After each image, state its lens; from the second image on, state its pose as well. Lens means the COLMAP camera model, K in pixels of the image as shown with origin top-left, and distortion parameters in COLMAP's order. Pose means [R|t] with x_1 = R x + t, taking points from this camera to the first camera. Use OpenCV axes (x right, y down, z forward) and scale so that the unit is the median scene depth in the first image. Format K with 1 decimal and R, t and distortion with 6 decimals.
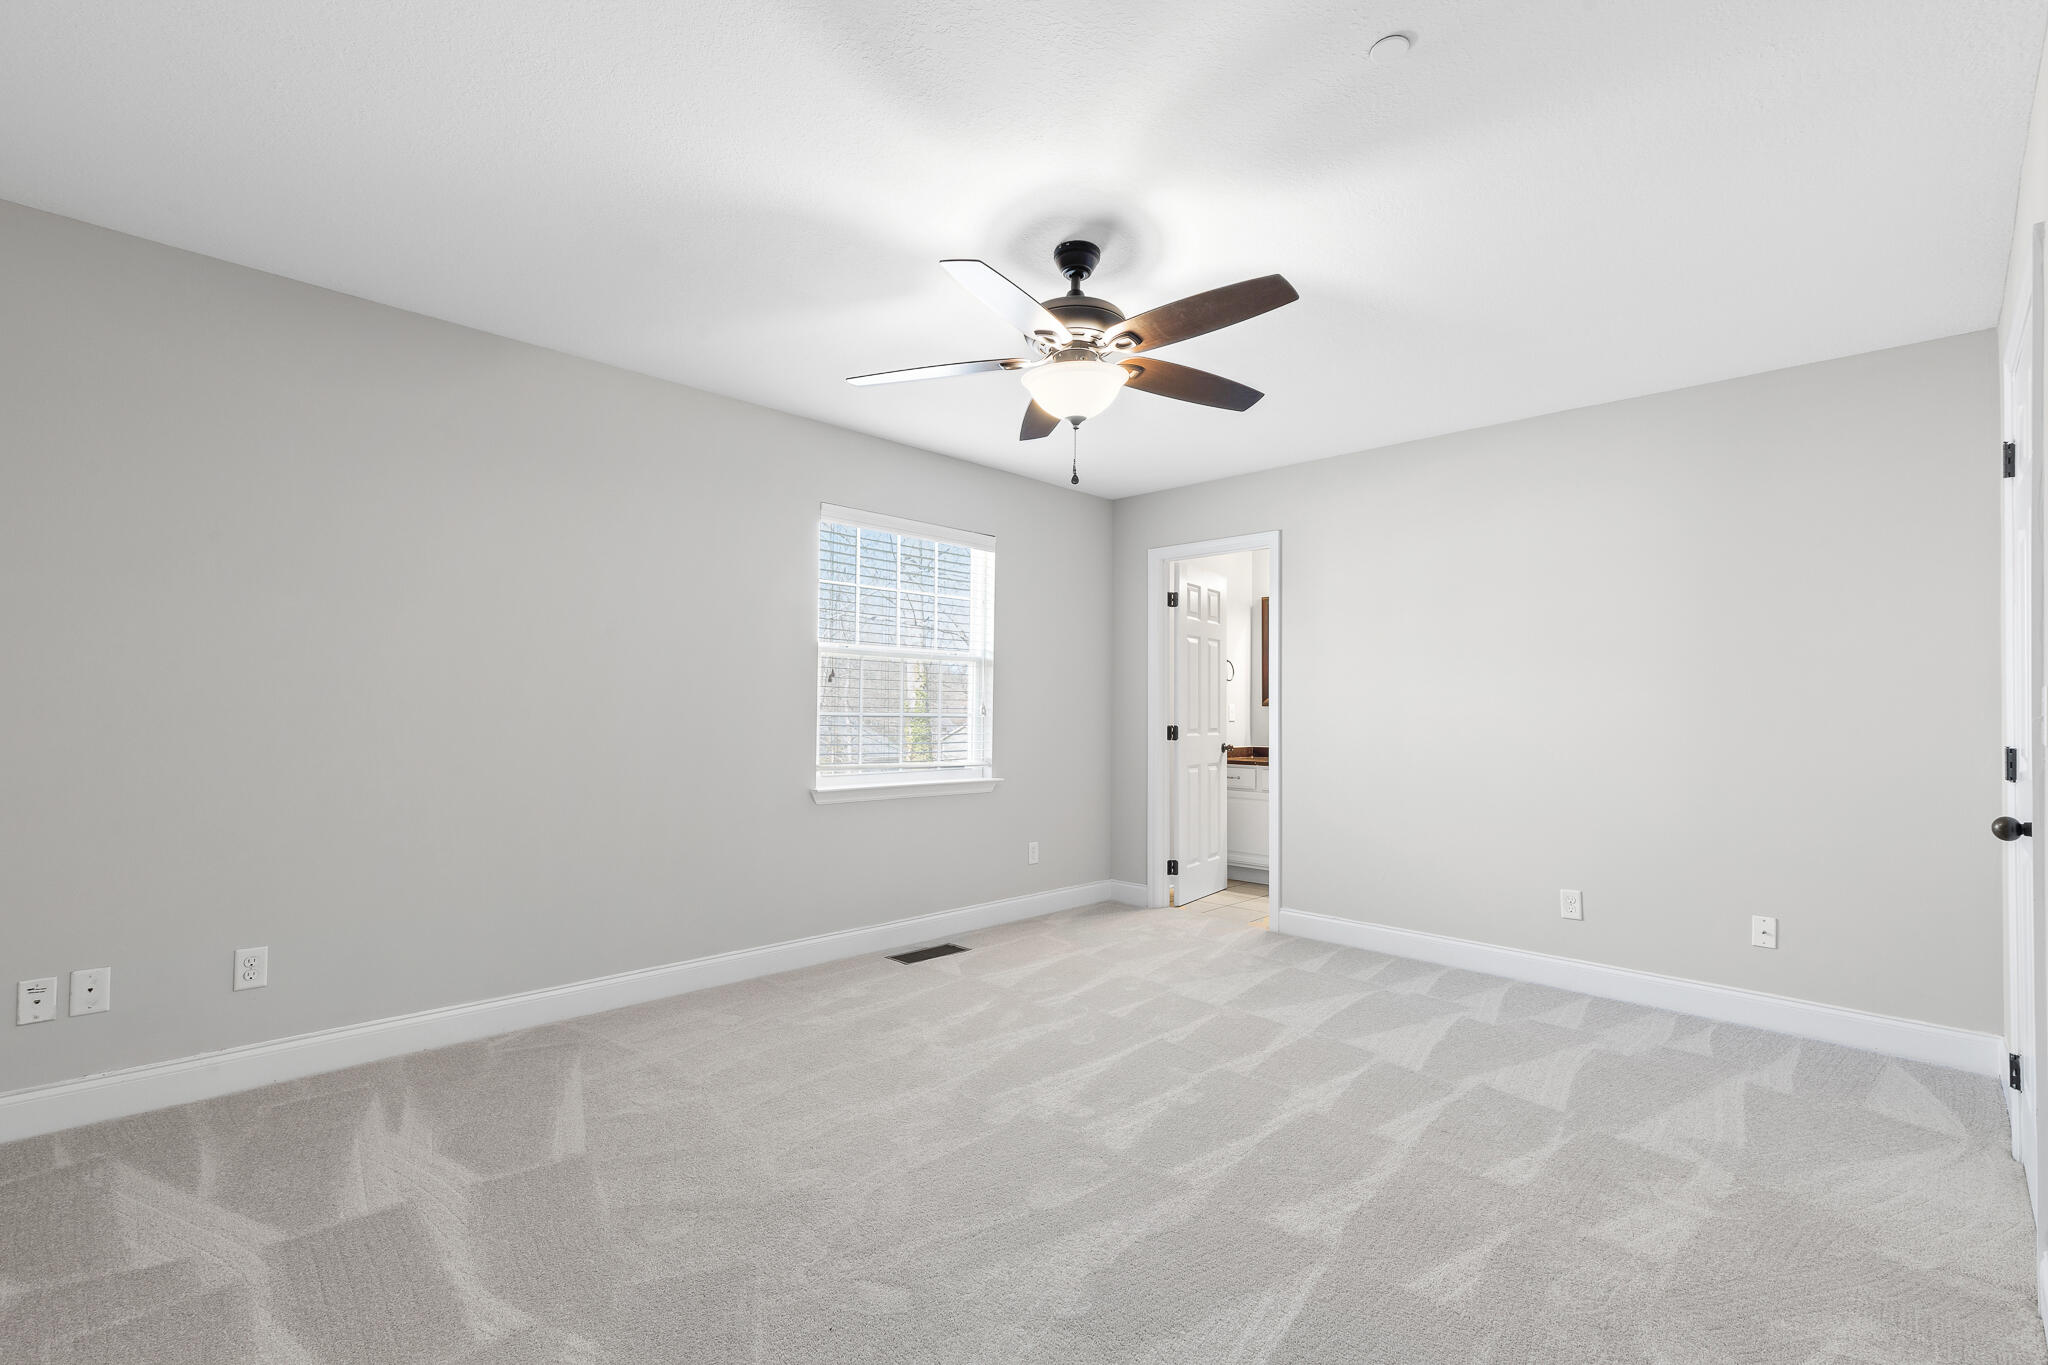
lens RADIAL K [[939.4, 0, 1024.0], [0, 939.4, 682.5], [0, 0, 1]] dist [0.001792, 0.000849]
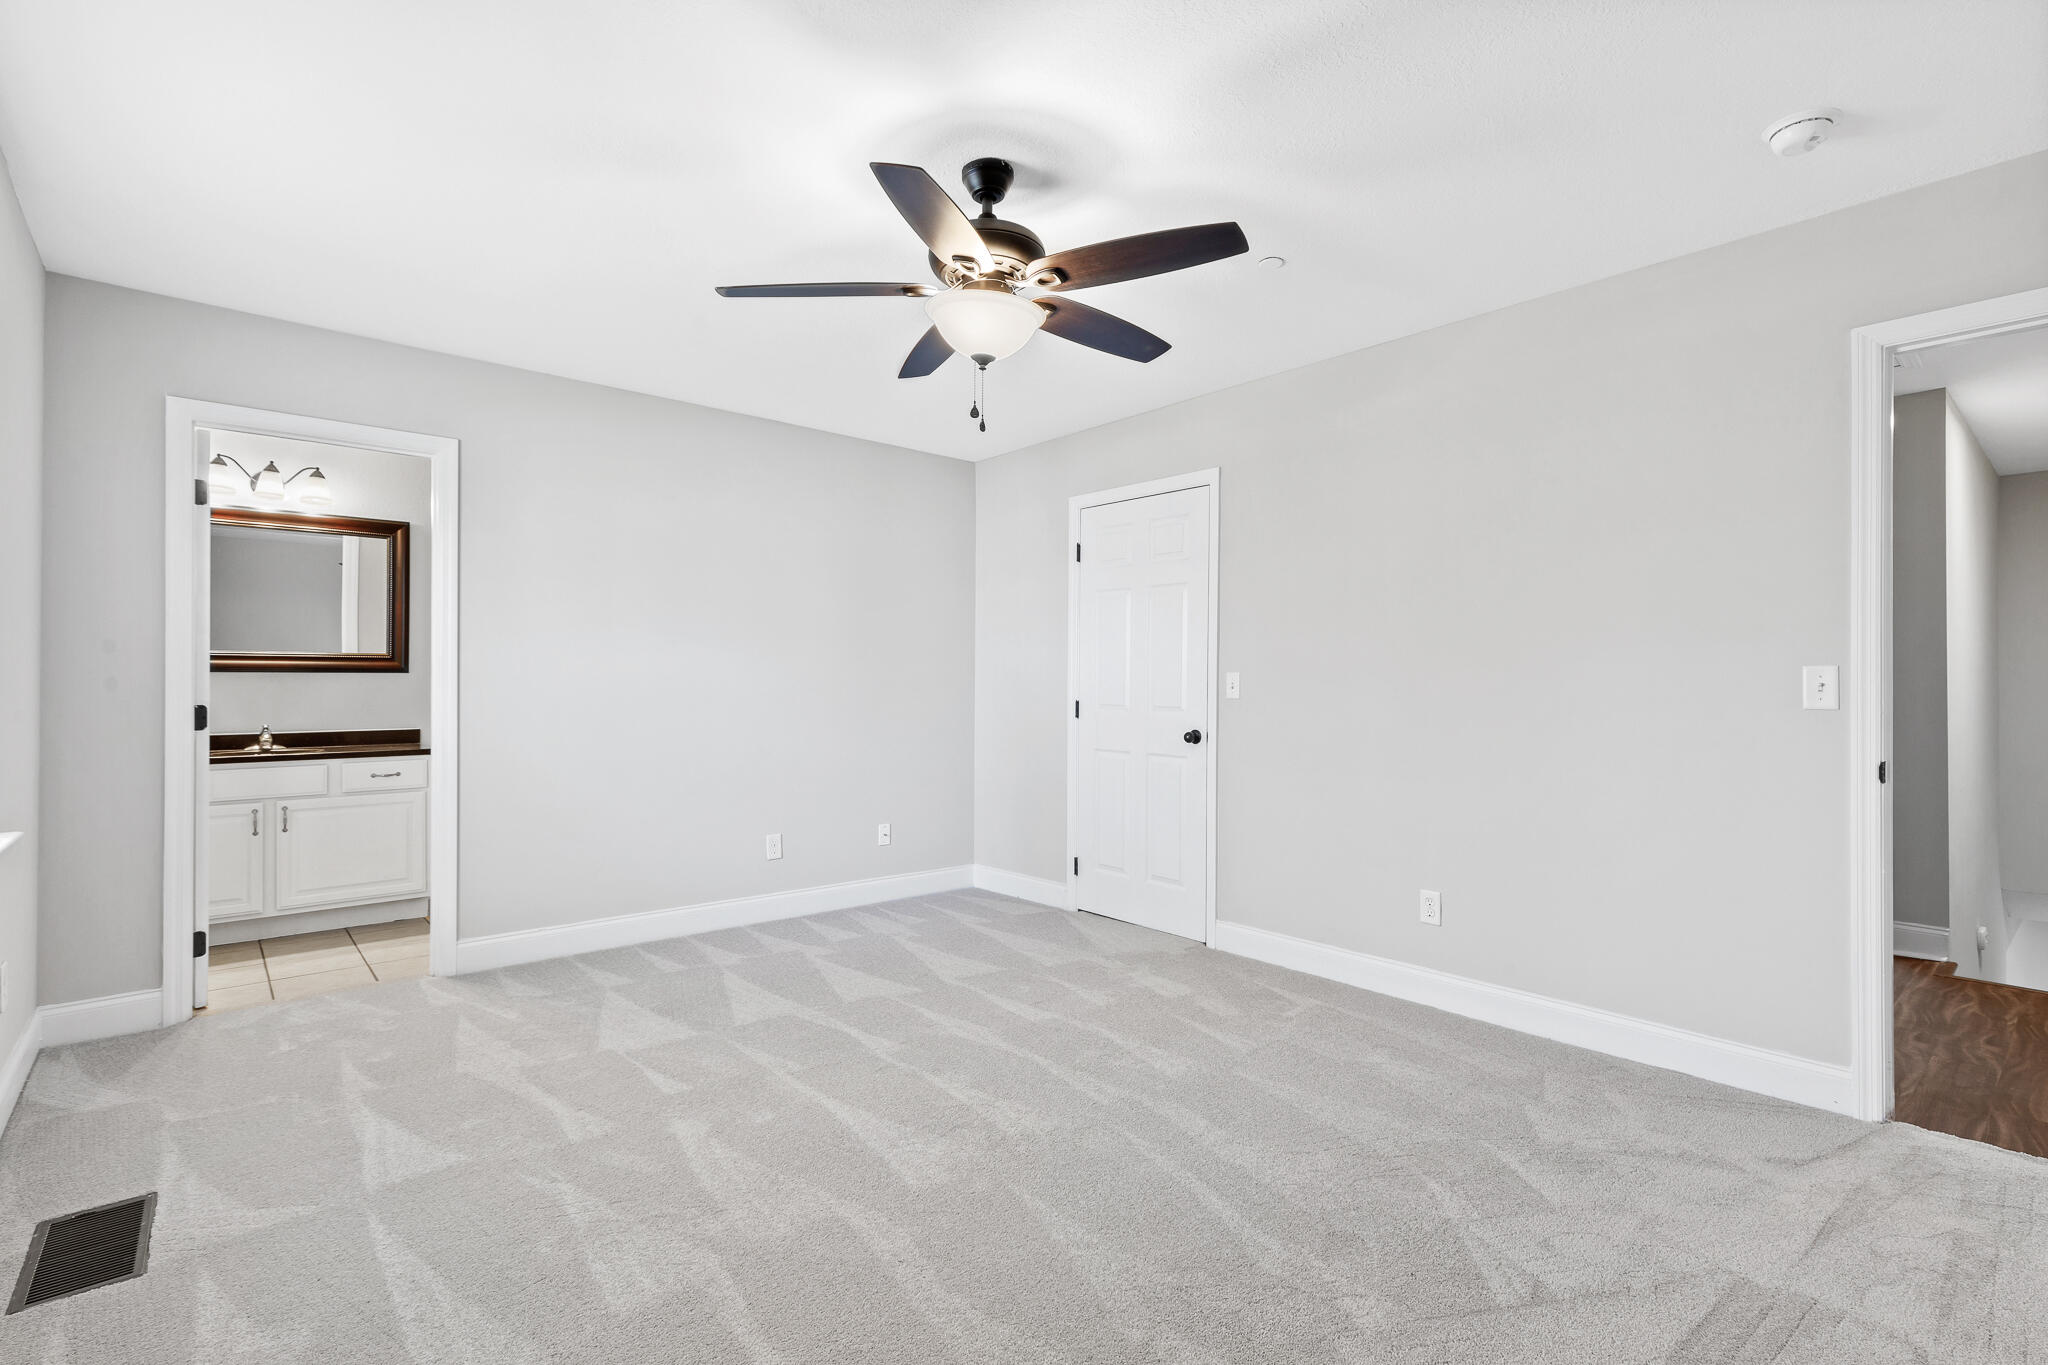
lens RADIAL K [[939.4, 0, 1024.0], [0, 939.4, 682.5], [0, 0, 1]] dist [0.001792, 0.000849]
pose [[0.075951, -0.001953, 0.997110, -0.630756], [-0.027234, 0.999621, 0.004033, 0.021036], [-0.996740, -0.027462, 0.075869, 0.691051]]
